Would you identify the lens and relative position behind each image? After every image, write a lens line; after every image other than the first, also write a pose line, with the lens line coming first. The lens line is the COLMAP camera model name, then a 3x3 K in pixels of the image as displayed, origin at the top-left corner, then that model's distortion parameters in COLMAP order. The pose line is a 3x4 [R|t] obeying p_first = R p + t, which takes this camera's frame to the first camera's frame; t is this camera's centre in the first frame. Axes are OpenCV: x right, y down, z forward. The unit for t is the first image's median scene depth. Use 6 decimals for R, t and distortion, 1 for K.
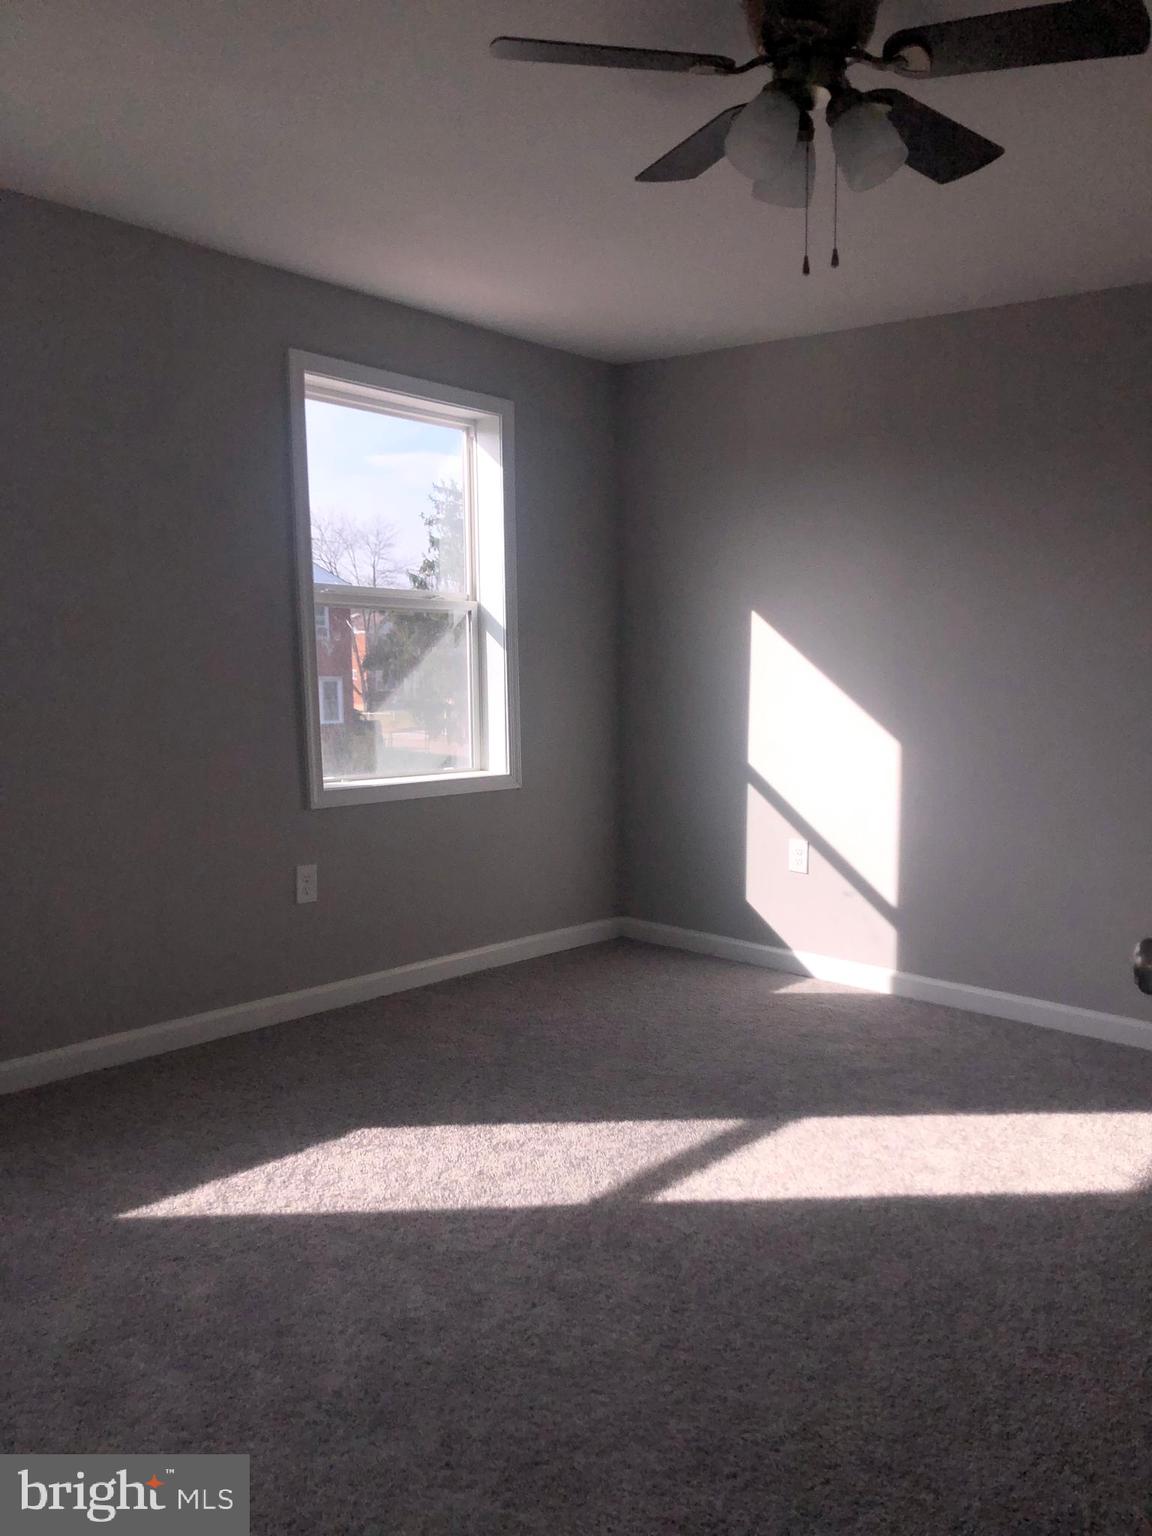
lens RADIAL K [[1271.8, 0, 577.2], [0, 1271.8, 767.0], [0, 0, 1]] dist [0.044638, -0.029817]
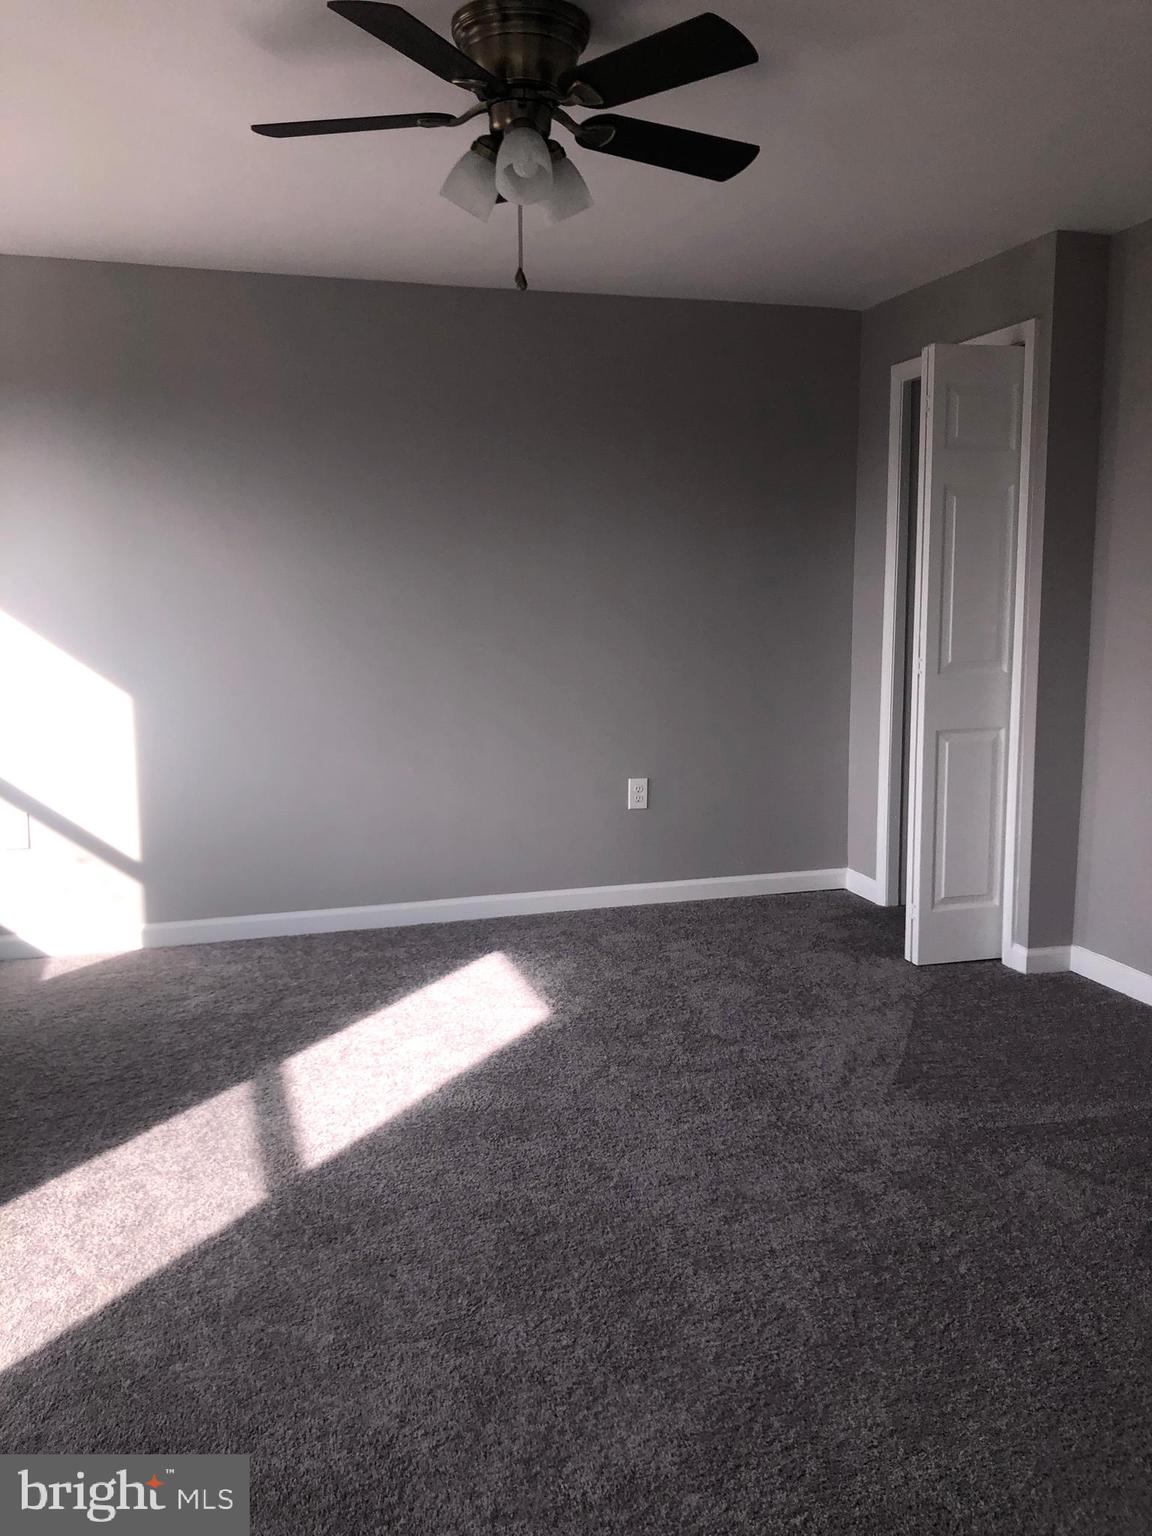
lens RADIAL K [[1271.8, 0, 577.4], [0, 1271.8, 767.8], [0, 0, 1]] dist [0.044638, -0.029817]
pose [[0.551384, -0.145270, 0.821506, -0.391066], [0.099189, 0.989153, 0.108342, -0.039282], [-0.828334, 0.021746, 0.559812, 0.161758]]
